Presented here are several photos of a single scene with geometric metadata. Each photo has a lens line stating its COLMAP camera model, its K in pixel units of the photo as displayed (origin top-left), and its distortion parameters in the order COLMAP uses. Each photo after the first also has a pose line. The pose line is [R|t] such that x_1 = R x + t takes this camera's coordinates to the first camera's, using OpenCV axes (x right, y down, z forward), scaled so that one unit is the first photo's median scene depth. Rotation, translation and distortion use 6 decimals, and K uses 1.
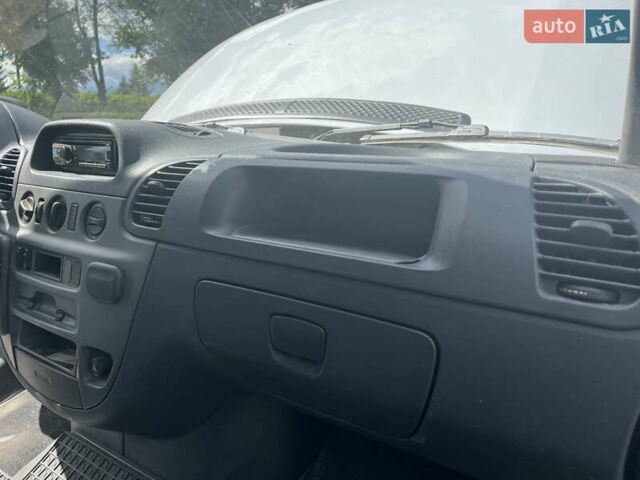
lens RADIAL K [[487.2, 0, 313.8], [0, 487.2, 240.3], [0, 0, 1]] dist [0.057509, -0.077568]
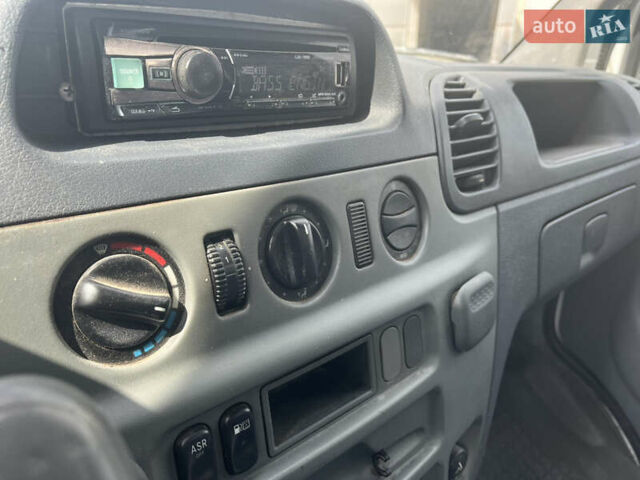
lens RADIAL K [[487.2, 0, 313.8], [0, 487.2, 240.3], [0, 0, 1]] dist [0.057509, -0.077568]
pose [[0.226470, -0.327309, 0.917377, -0.867593], [0.189880, 0.938614, 0.288011, -0.165497], [-0.955331, 0.108966, 0.274717, 0.922819]]
